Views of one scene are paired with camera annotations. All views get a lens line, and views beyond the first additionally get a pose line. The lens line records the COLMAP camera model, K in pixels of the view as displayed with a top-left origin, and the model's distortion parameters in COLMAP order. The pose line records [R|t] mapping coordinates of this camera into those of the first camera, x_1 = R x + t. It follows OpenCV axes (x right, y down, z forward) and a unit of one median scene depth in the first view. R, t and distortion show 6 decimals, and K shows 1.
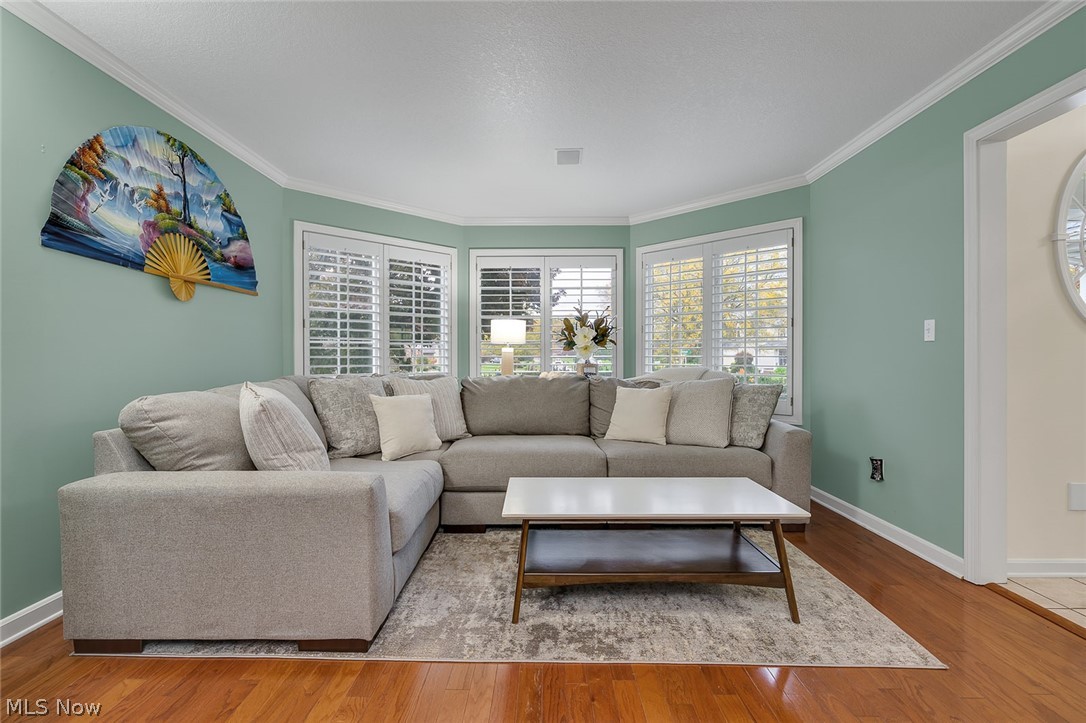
lens RADIAL K [[493.7, 0, 547.4], [0, 493.7, 361.5], [0, 0, 1]] dist [-0.002708, 0.001206]
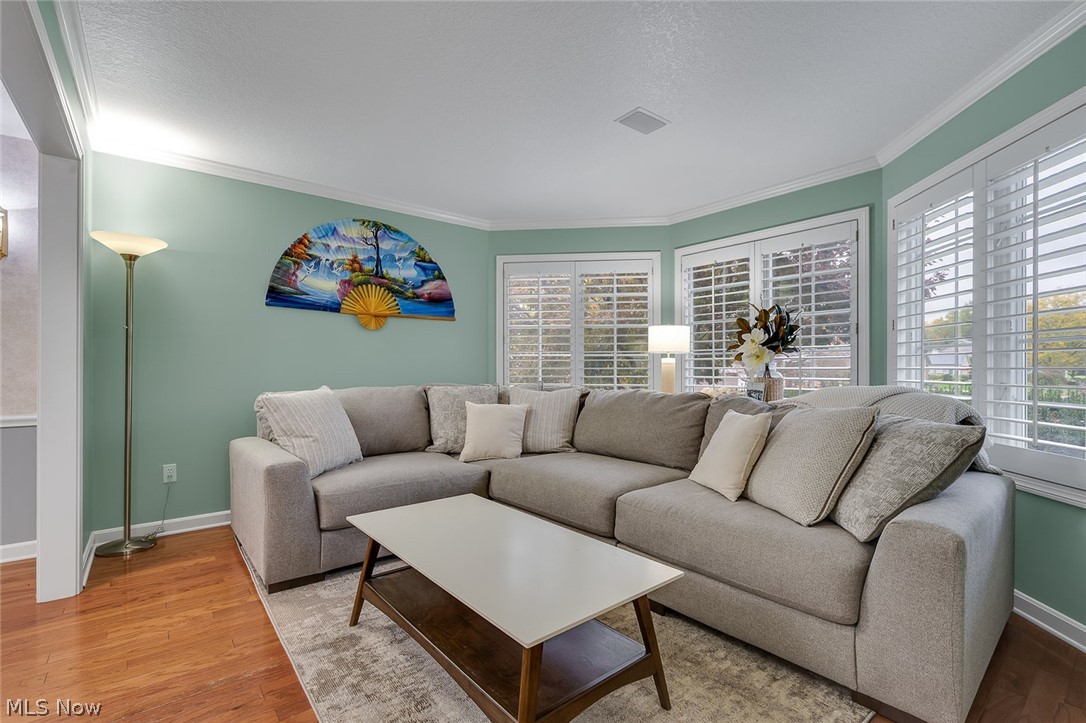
lens RADIAL K [[493.7, 0, 551.1], [0, 493.7, 364.4], [0, 0, 1]] dist [-0.002708, 0.001206]
pose [[0.641894, -0.002824, -0.766788, 0.709620], [-0.010296, 0.999871, -0.012301, -0.007224], [0.766724, 0.015791, 0.641782, 0.460221]]
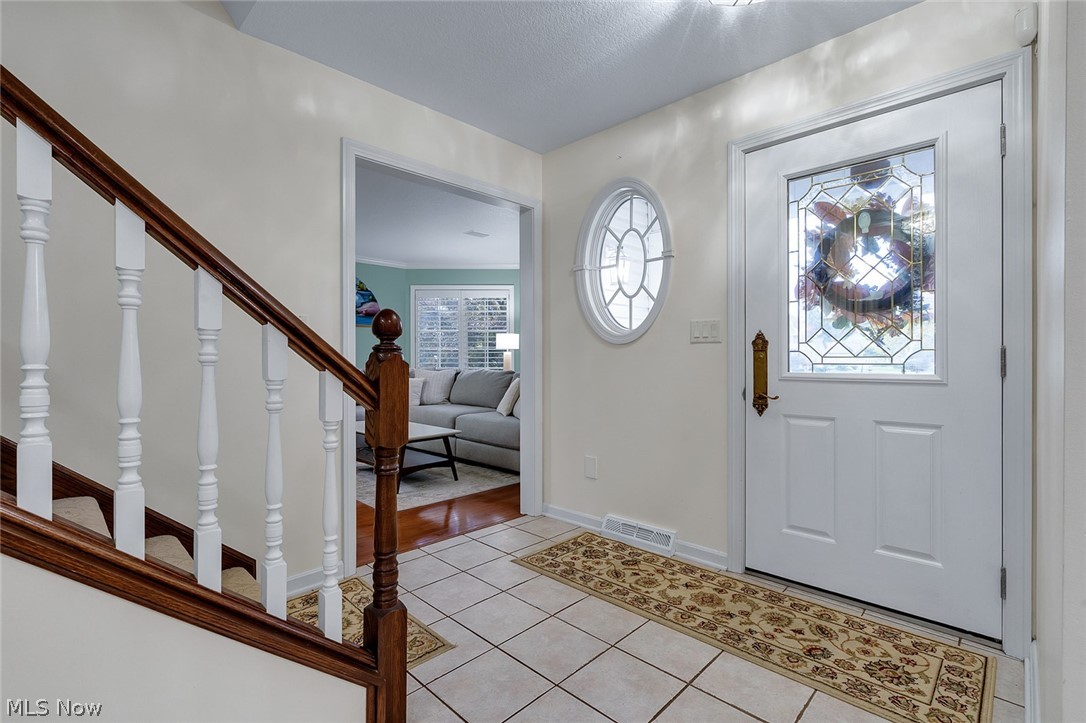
lens RADIAL K [[493.7, 0, 540.1], [0, 493.7, 357.0], [0, 0, 1]] dist [-0.002708, 0.001206]
pose [[0.717839, 0.003306, -0.696202, 1.640510], [-0.013327, 0.999871, -0.008994, -0.000544], [0.696082, 0.015734, 0.717790, -0.014562]]
